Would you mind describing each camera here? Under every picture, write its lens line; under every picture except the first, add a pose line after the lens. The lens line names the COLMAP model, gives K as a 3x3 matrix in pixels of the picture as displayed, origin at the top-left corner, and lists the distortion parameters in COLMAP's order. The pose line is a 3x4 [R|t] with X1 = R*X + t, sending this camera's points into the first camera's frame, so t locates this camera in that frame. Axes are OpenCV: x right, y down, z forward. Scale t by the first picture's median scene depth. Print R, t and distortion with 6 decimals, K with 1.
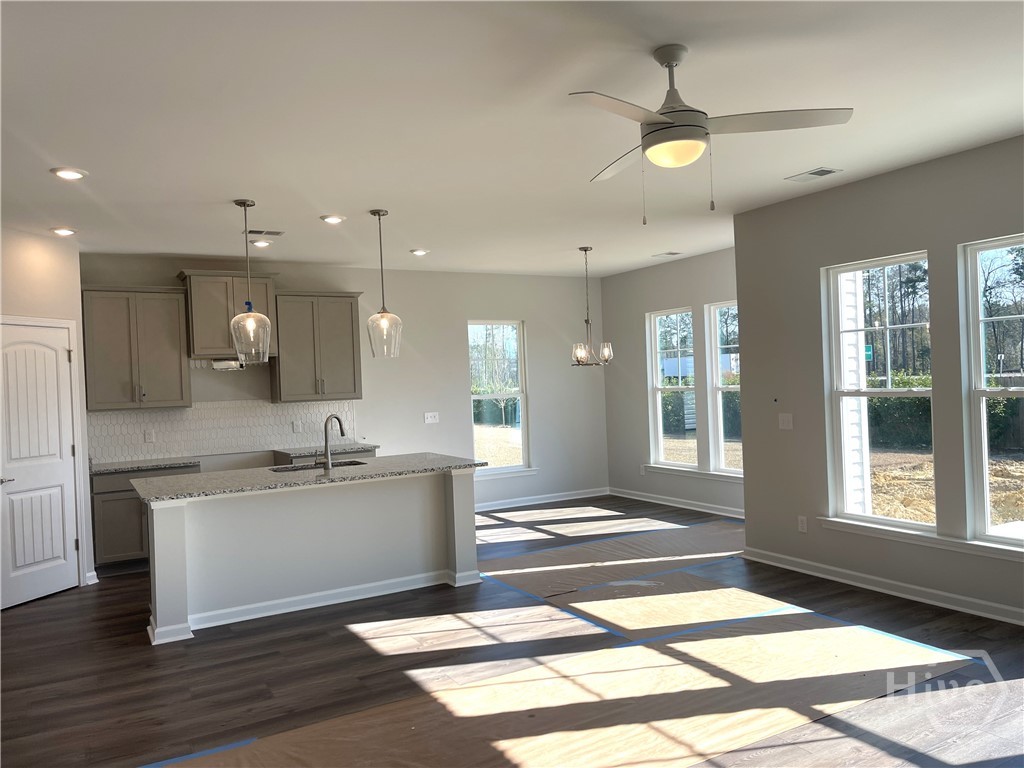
lens RADIAL K [[770.7, 0, 511.8], [0, 770.7, 384.6], [0, 0, 1]] dist [0.009196, -0.002680]
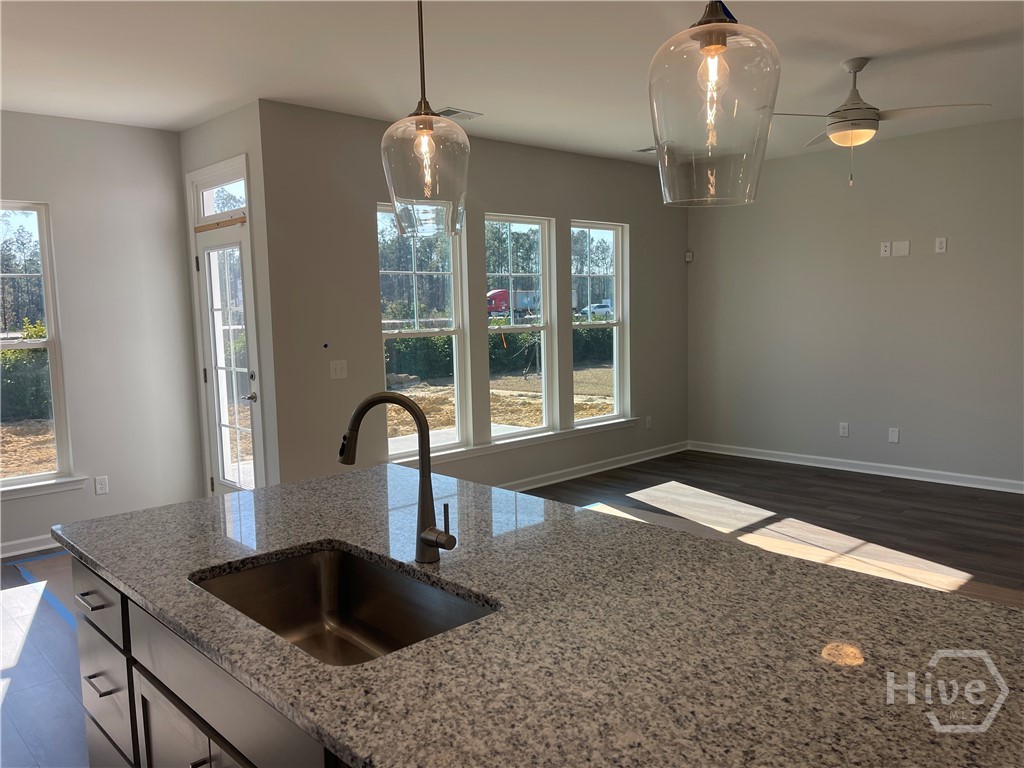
lens RADIAL K [[770.7, 0, 513.9], [0, 770.7, 386.6], [0, 0, 1]] dist [0.009196, -0.002680]
pose [[-0.244735, -0.058501, 0.967823, -0.685542], [0.038022, 0.996831, 0.069869, 0.016951], [-0.968844, 0.053898, -0.241736, 1.301838]]
